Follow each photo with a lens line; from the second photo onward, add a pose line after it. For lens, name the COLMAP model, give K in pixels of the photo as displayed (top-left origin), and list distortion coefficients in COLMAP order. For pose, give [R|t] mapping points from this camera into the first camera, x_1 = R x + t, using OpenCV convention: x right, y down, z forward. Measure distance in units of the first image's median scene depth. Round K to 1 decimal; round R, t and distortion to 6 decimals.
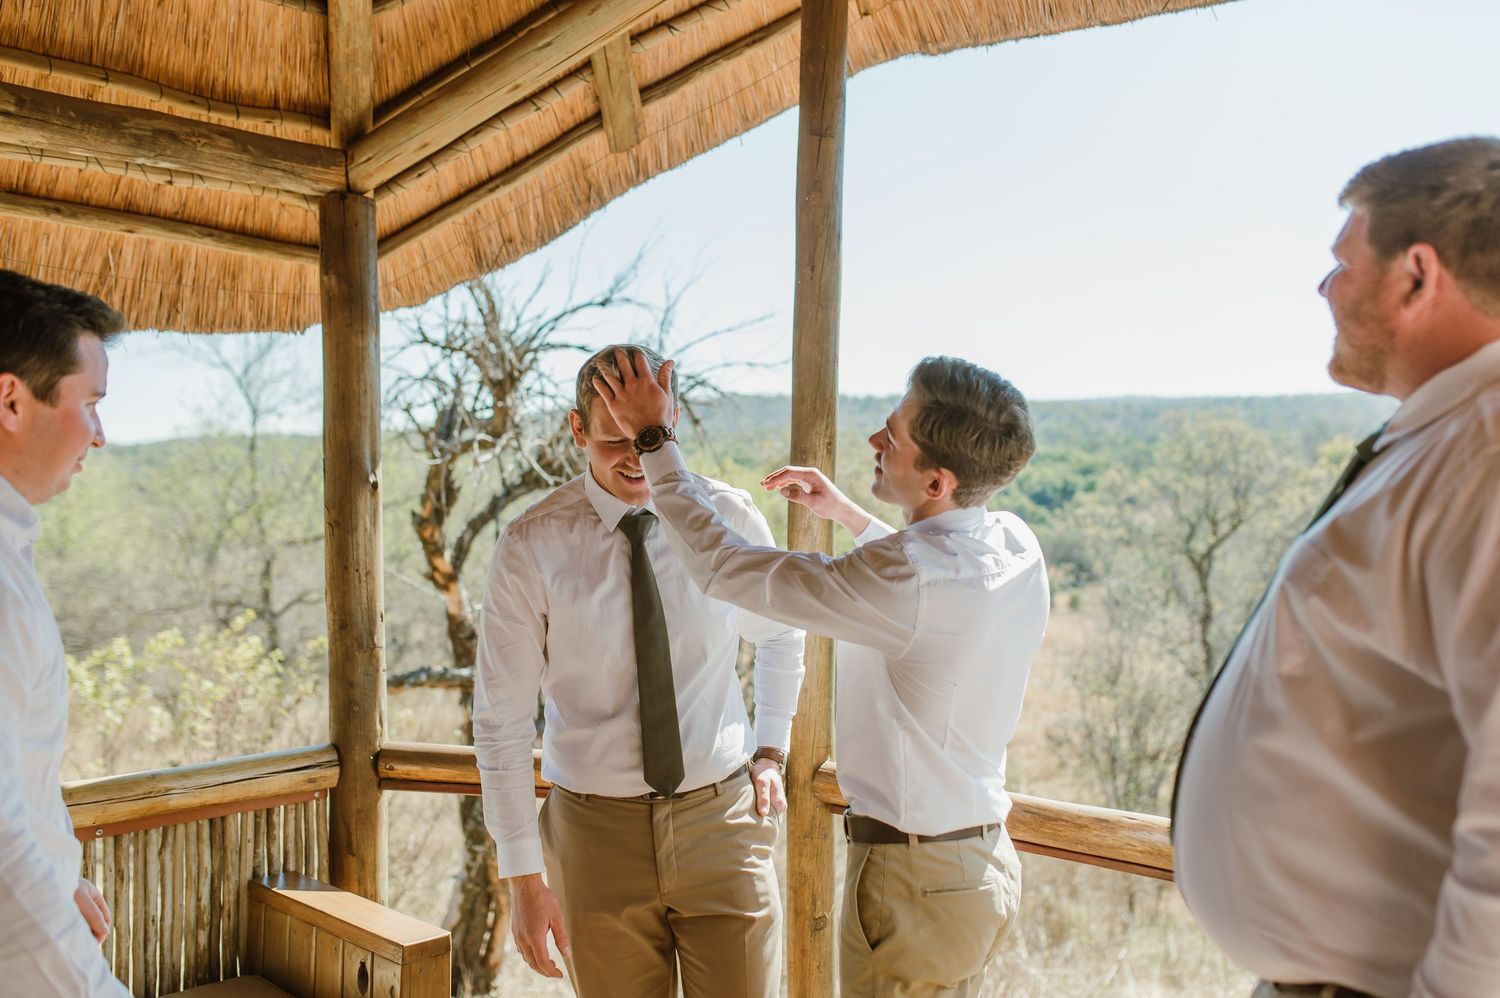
lens RADIAL K [[1422.0, 0, 756.1], [0, 1422.0, 502.4], [0, 0, 1]] dist [-0.004815, 0.105744]
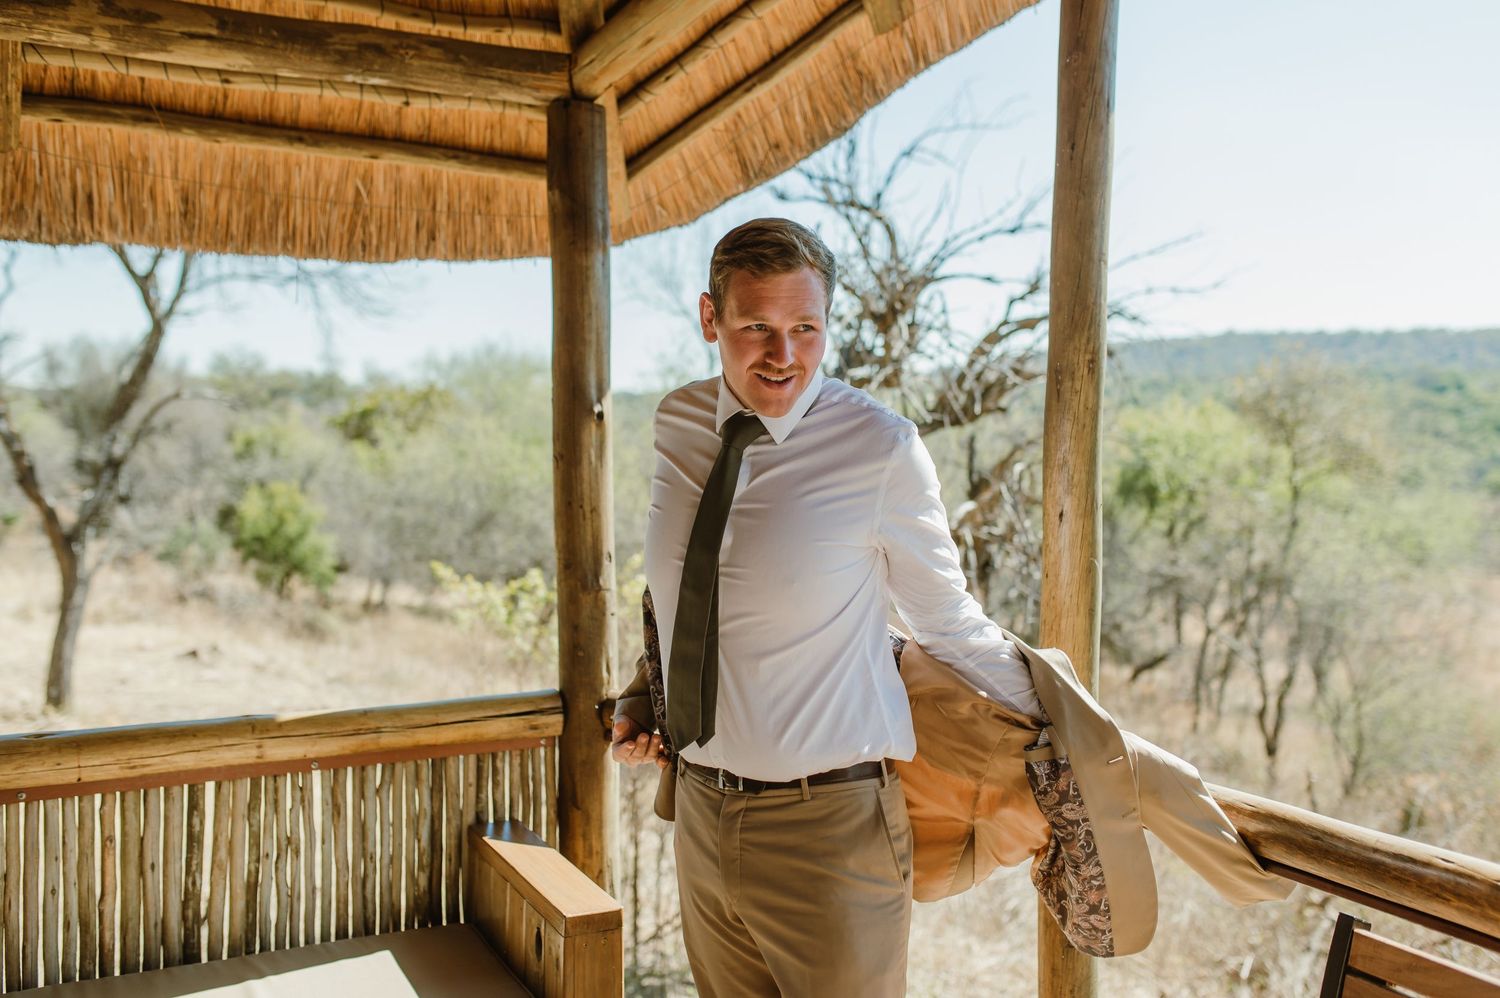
lens RADIAL K [[1426.4, 0, 755.9], [0, 1426.4, 497.4], [0, 0, 1]] dist [-0.011702, 0.125105]
pose [[0.944326, 0.013954, -0.328716, 0.129605], [-0.002207, 0.999346, 0.036081, 0.007334], [0.329004, -0.033347, 0.943739, 0.147123]]
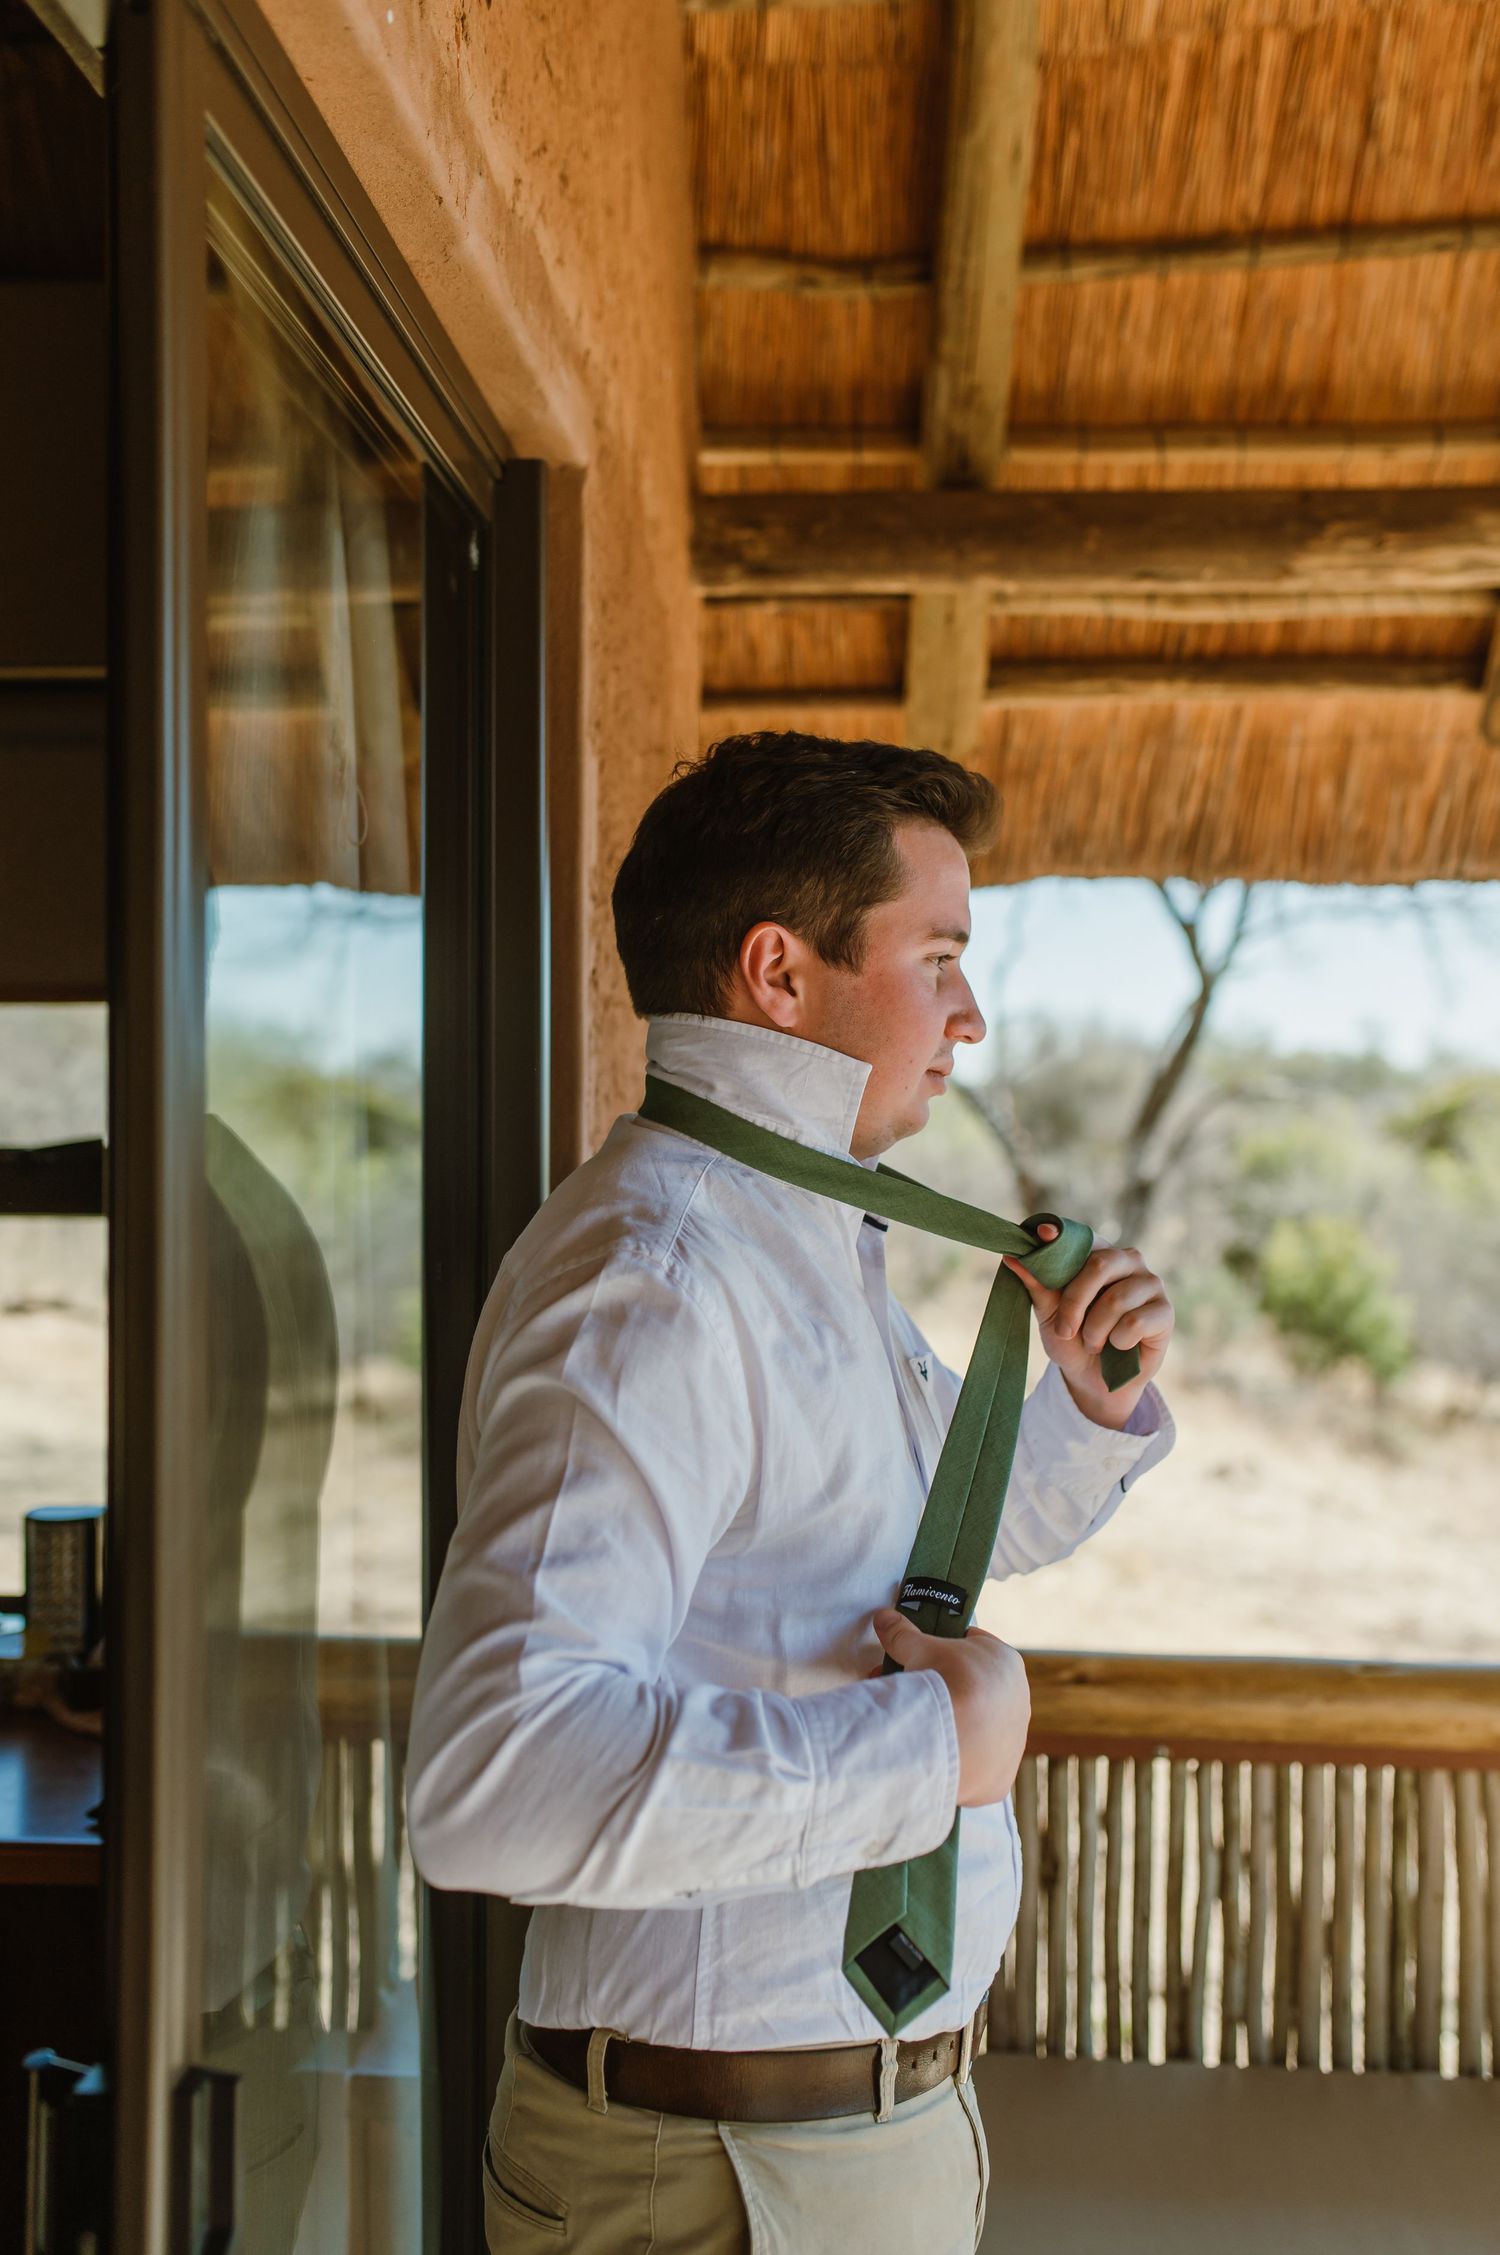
lens RADIAL K [[2167.6, 0, 750.0], [0, 2167.6, 1127.5], [0, 0, 1]] dist [-0.007115, 0.111222]
pose [[0.623708, -0.007944, -0.781617, -0.100258], [-0.004402, 0.999897, -0.013675, -0.005585], [0.781645, 0.011969, 0.623609, 0.052287]]
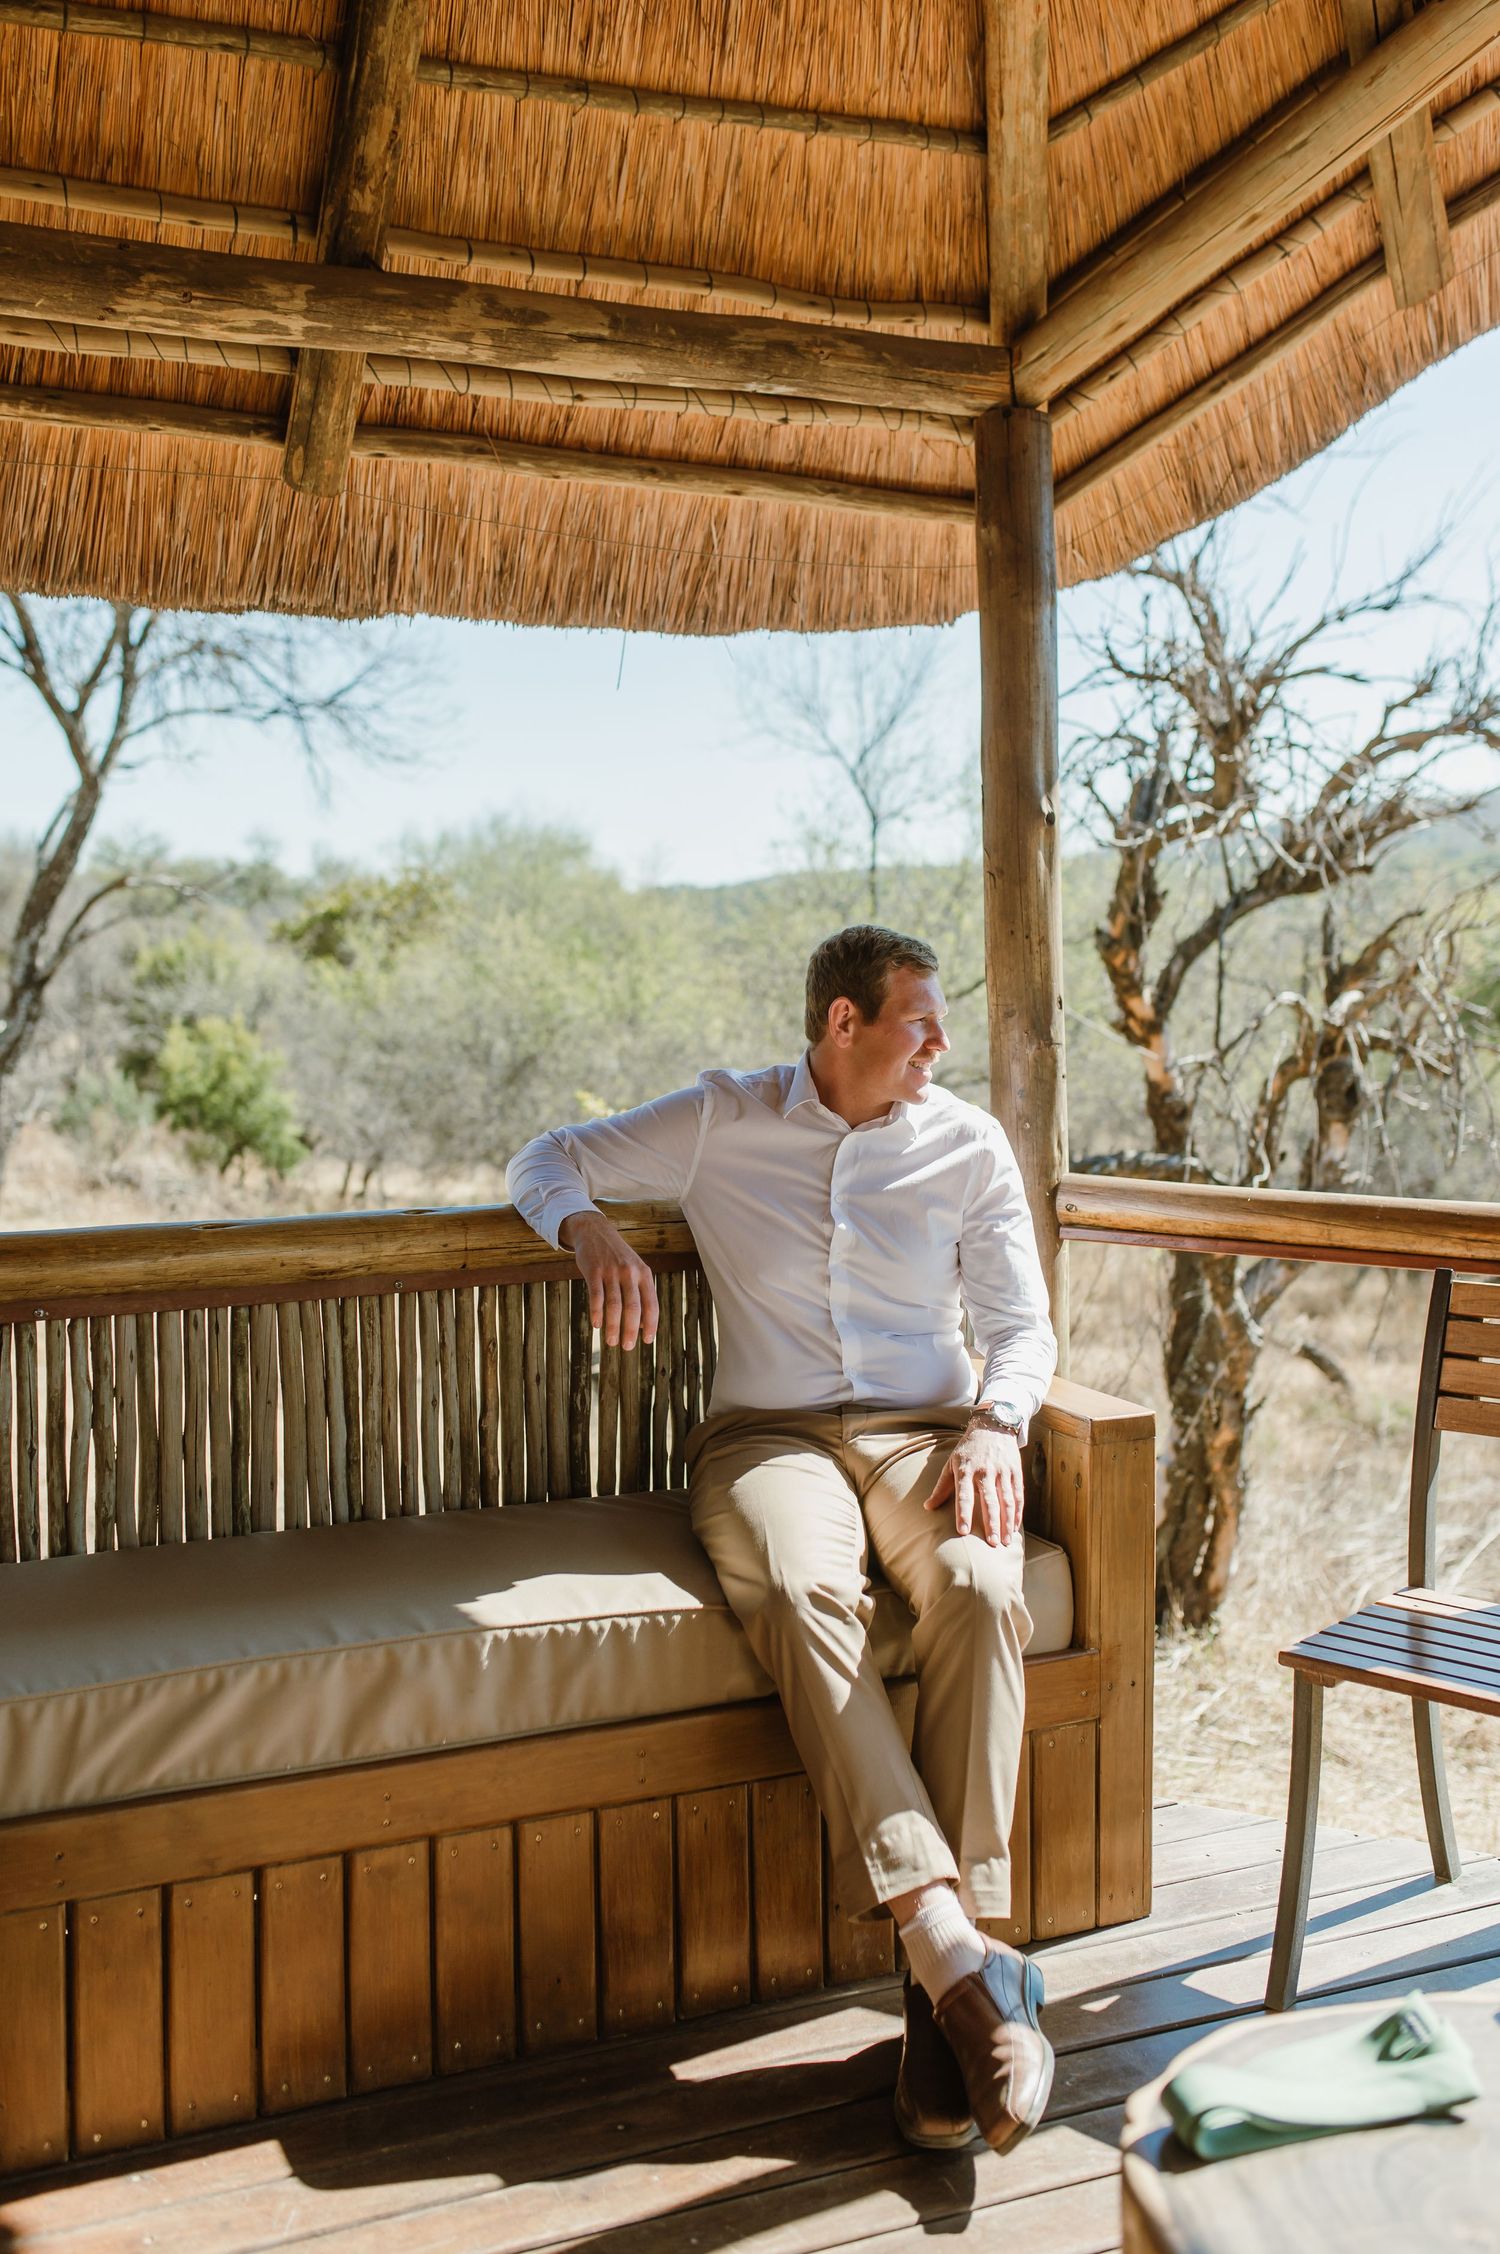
lens RADIAL K [[2136.7, 0, 765.0], [0, 2136.7, 1116.3], [0, 0, 1]] dist [-0.004815, 0.105744]
pose [[0.925069, 0.015221, -0.379494, 0.010763], [0.012320, 0.997468, 0.070037, 0.058450], [0.379599, -0.069465, 0.922540, -0.061287]]
